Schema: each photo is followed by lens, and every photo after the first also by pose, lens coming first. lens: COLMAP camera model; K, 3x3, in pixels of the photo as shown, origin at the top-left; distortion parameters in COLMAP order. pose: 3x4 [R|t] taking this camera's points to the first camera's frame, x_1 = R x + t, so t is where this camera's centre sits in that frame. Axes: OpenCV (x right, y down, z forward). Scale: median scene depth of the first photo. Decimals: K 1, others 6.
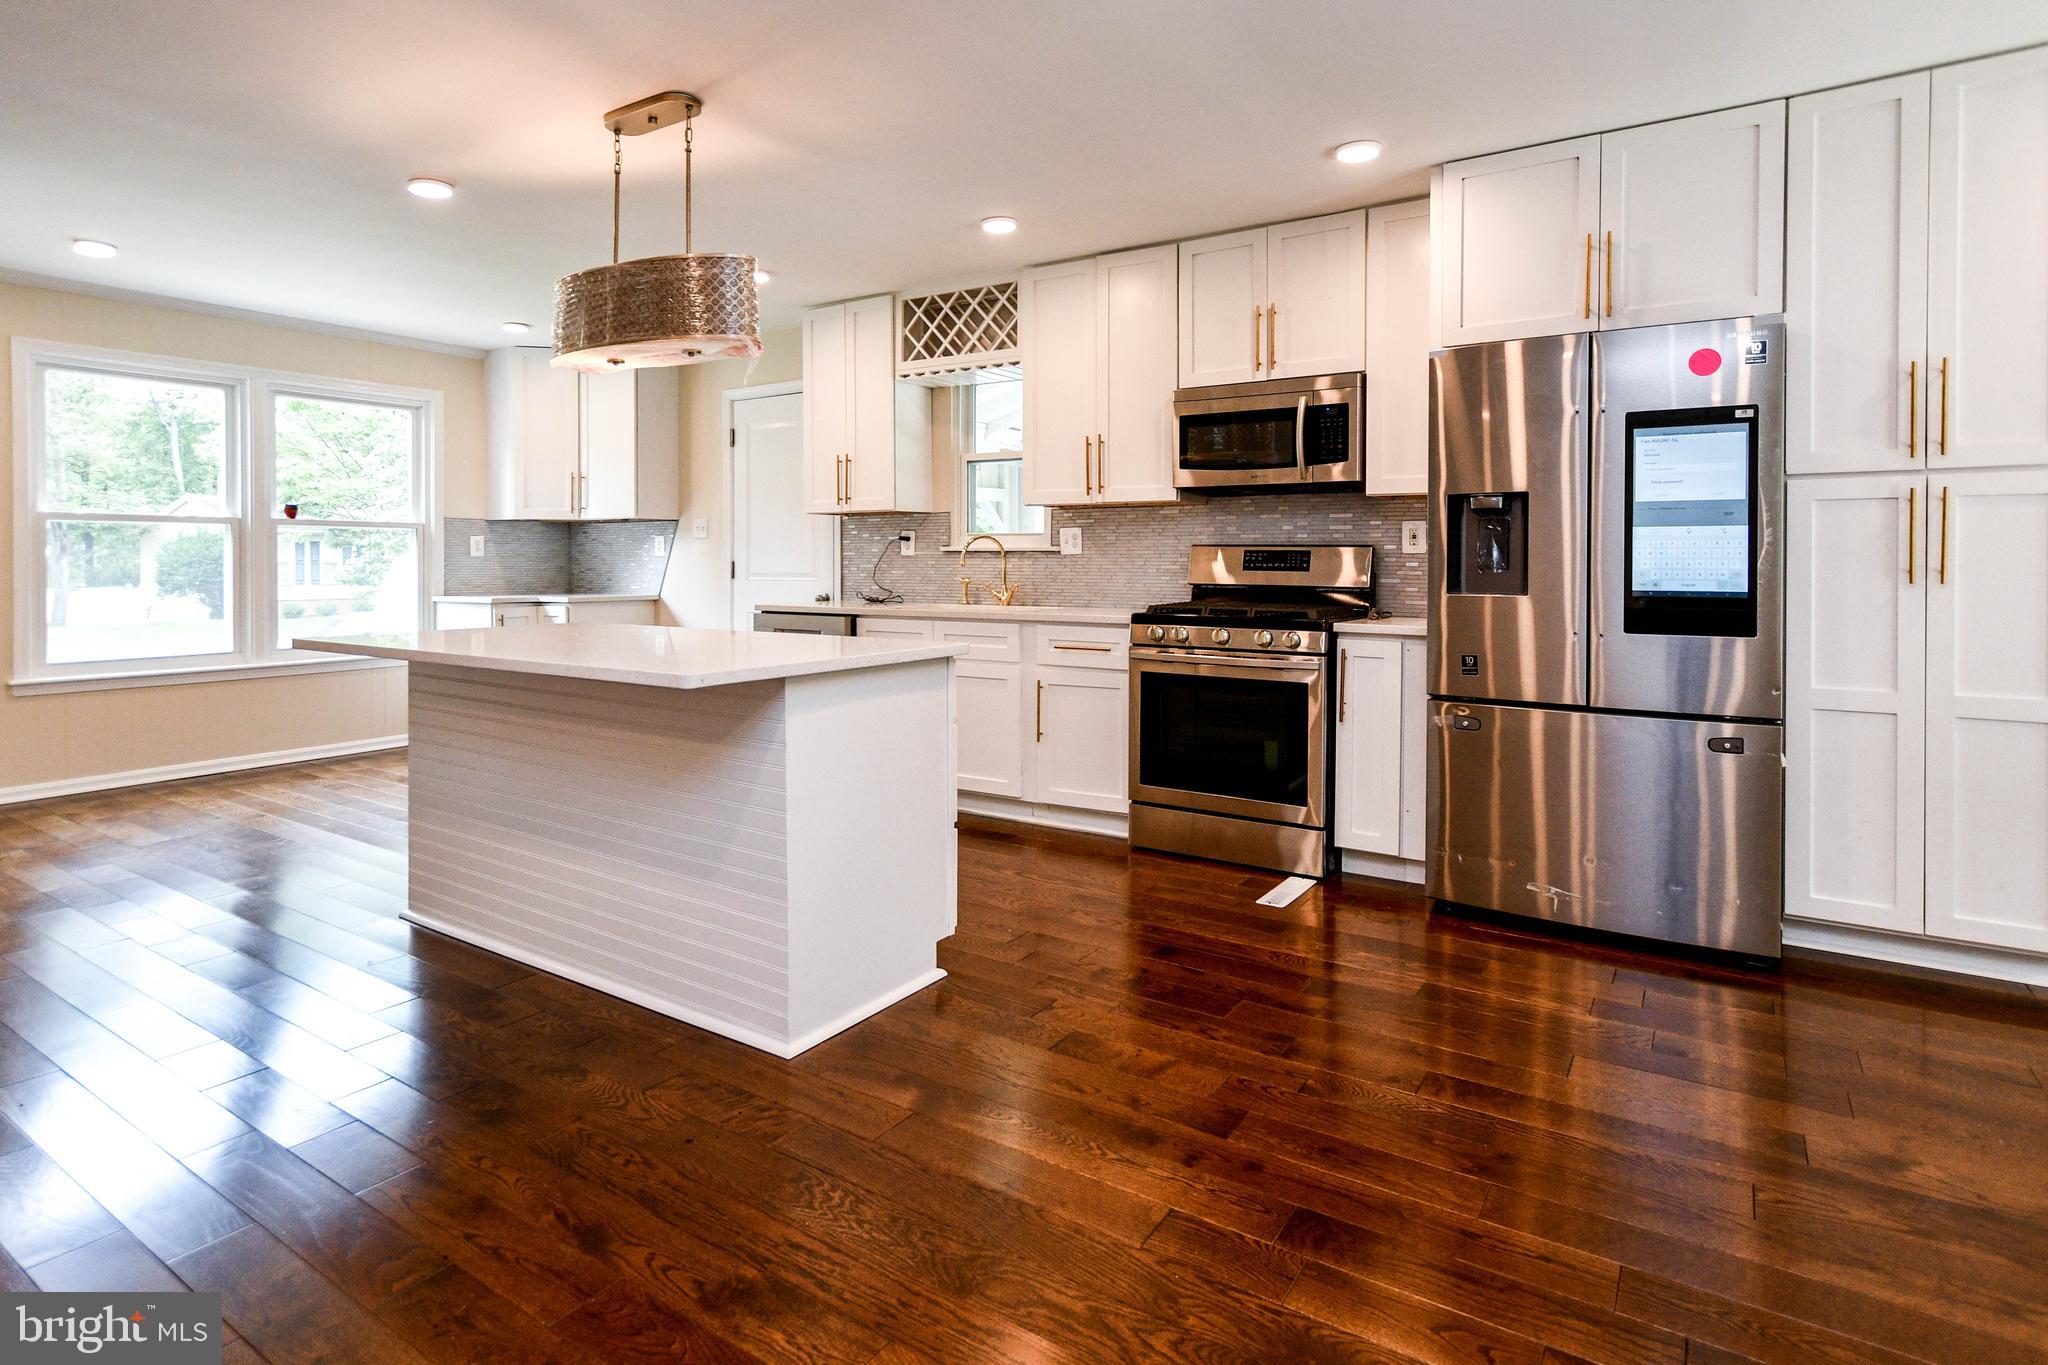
lens RADIAL K [[1060.5, 0, 1024.0], [0, 1060.5, 682.5], [0, 0, 1]] dist [-0.002471, -0.000313]
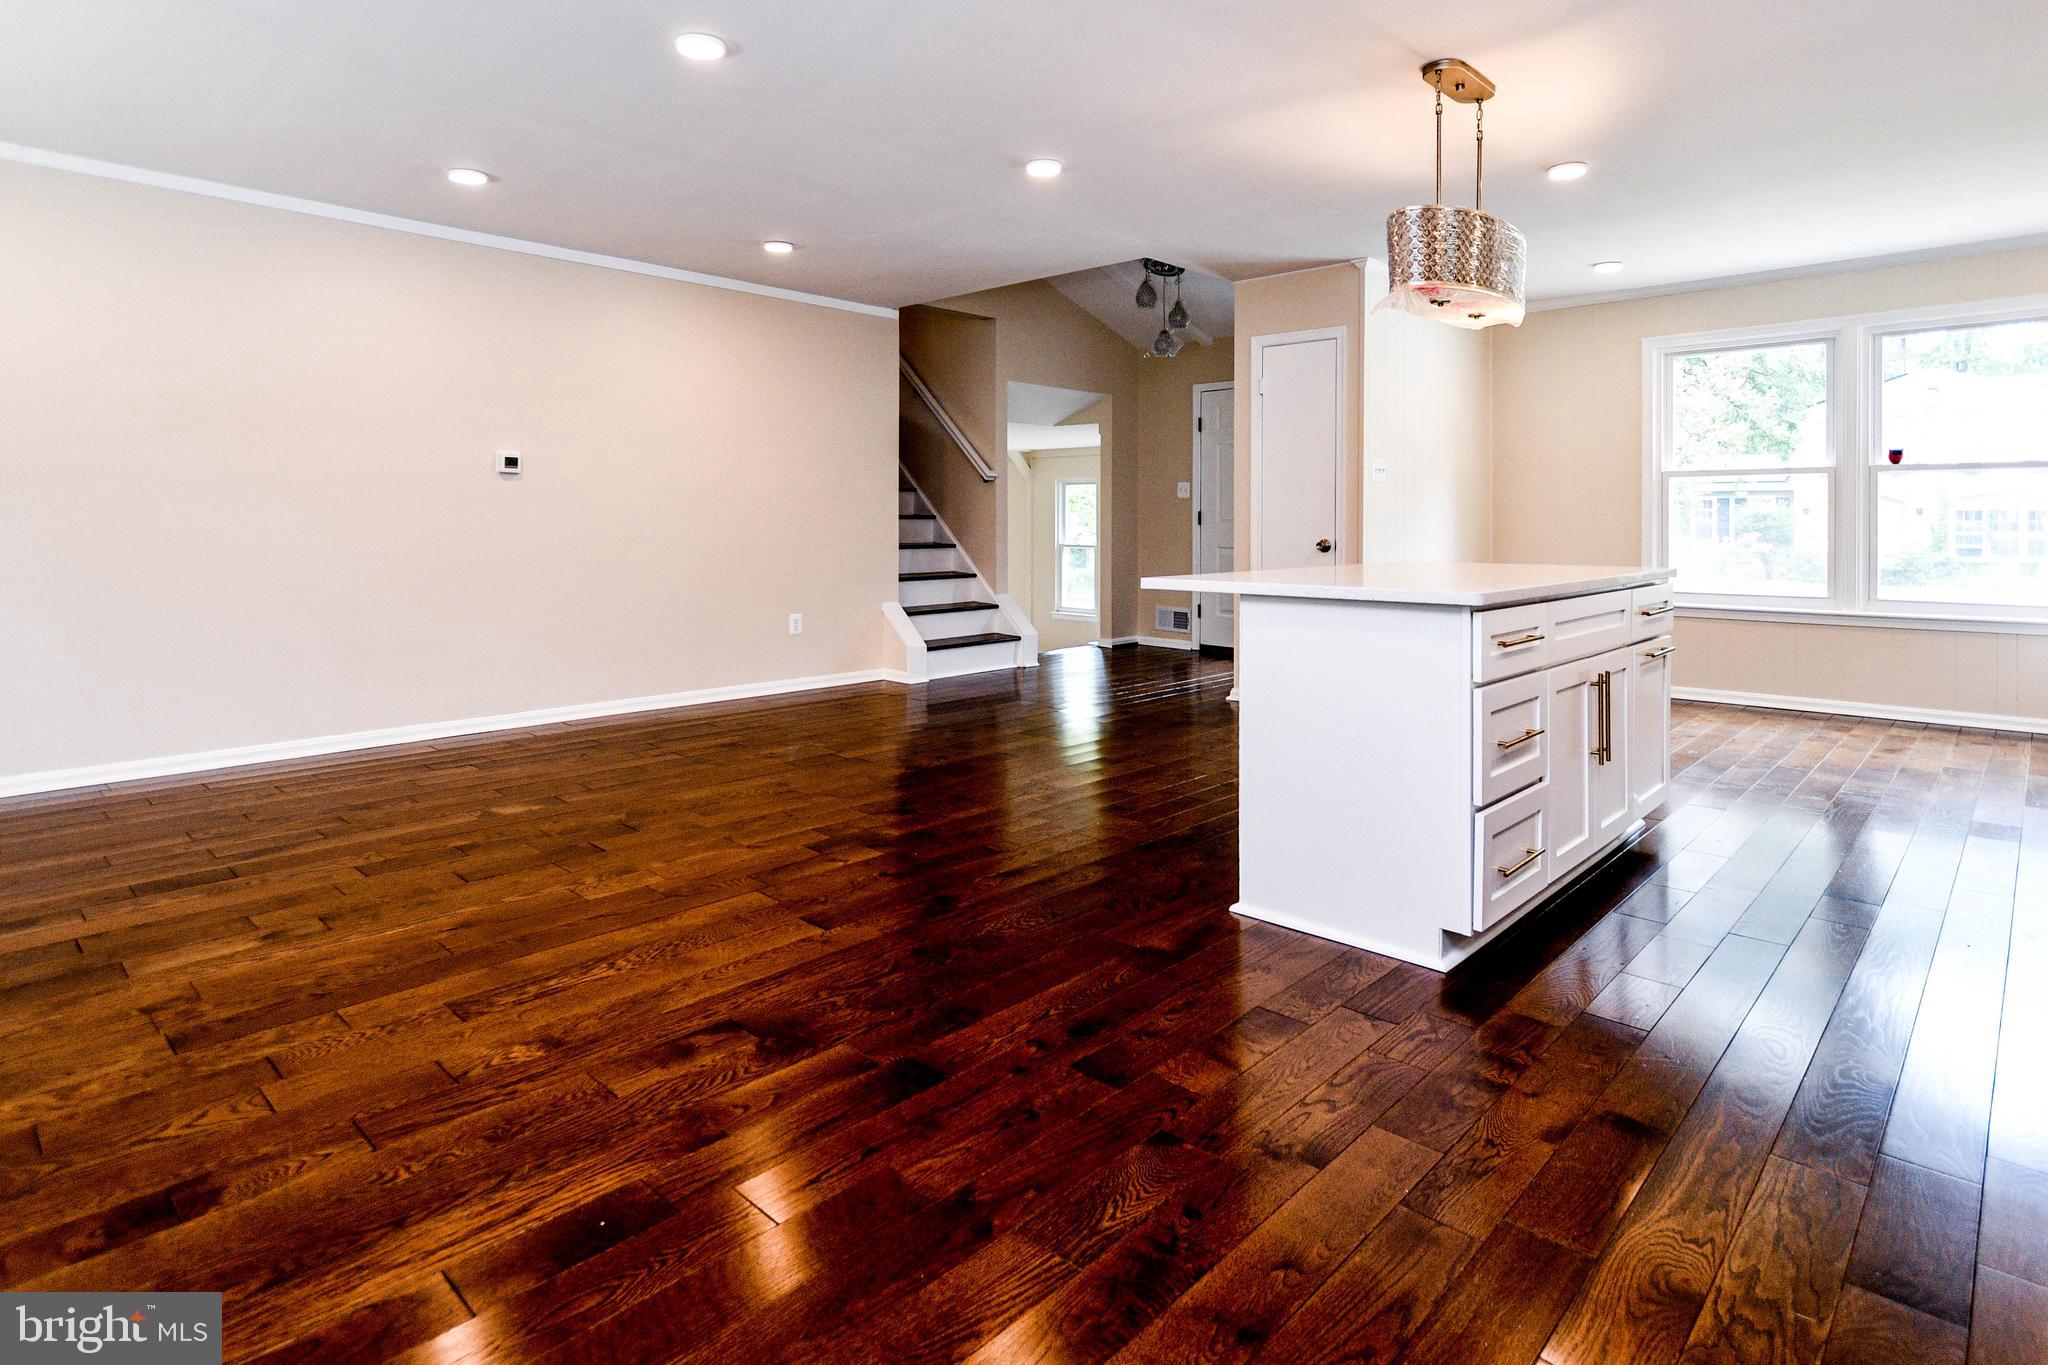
lens RADIAL K [[1079.5, 0, 1024.0], [0, 1079.5, 682.5], [0, 0, 1]] dist [0.002709, 0.000316]
pose [[-0.172496, 0.148030, -0.973824, 0.470623], [-0.113617, 0.979054, 0.168950, -0.039705], [0.978436, 0.139787, -0.152064, 0.436797]]
